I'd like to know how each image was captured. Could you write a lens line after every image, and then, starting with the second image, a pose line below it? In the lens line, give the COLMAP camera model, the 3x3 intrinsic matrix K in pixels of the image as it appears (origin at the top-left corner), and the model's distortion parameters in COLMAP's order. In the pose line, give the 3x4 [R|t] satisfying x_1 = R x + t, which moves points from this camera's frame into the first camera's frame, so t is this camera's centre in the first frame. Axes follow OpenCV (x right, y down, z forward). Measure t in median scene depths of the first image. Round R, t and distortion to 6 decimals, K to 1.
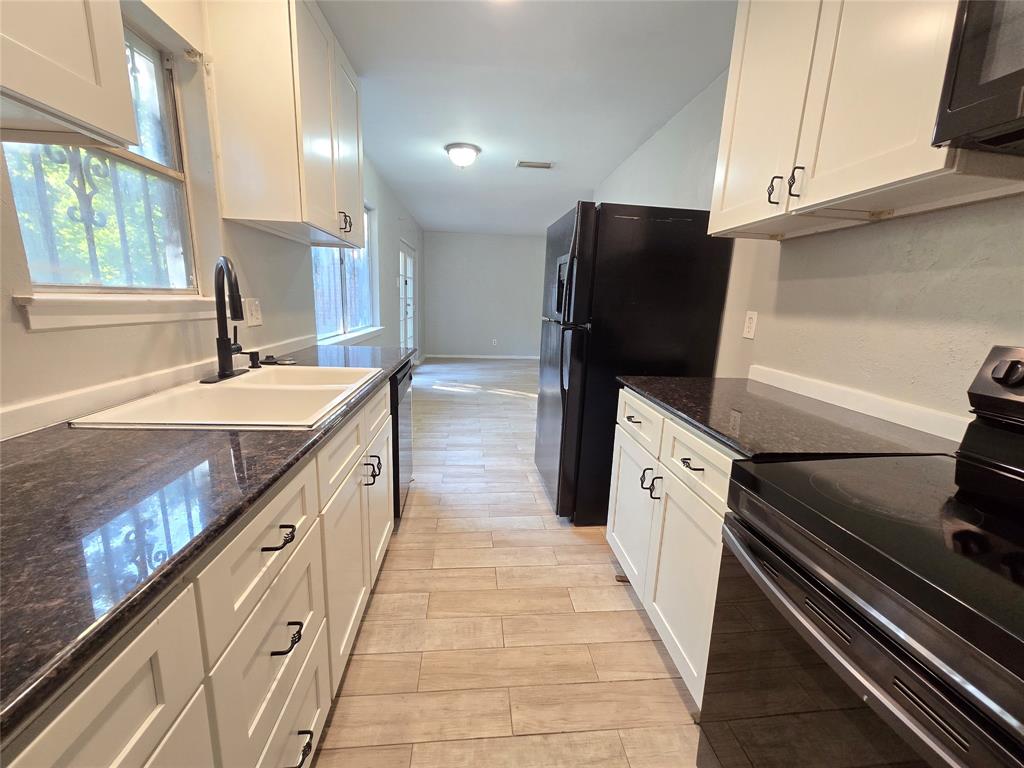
lens RADIAL K [[414.4, 0, 512.0], [0, 414.4, 384.0], [0, 0, 1]] dist [0.000004, -0.000274]
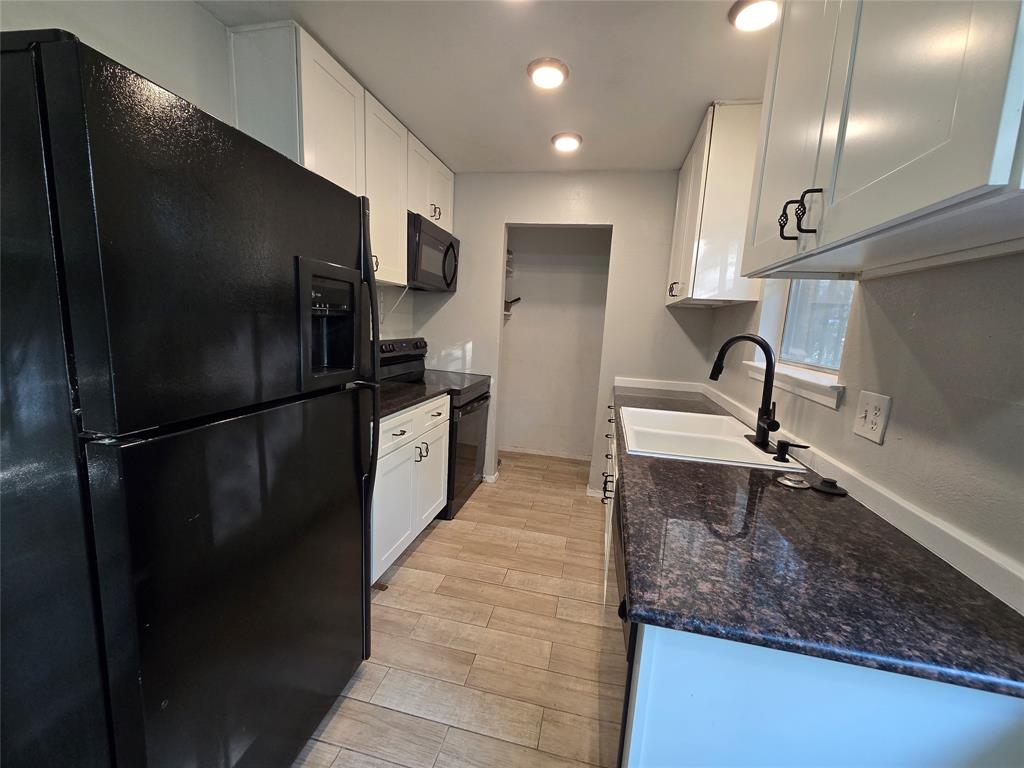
lens RADIAL K [[414.4, 0, 512.0], [0, 414.4, 384.0], [0, 0, 1]] dist [0.000004, -0.000274]
pose [[-0.946490, -0.133773, 0.293702, -0.330724], [-0.020532, 0.933163, 0.358866, -0.456756], [-0.322079, 0.333633, -0.885977, 1.812298]]
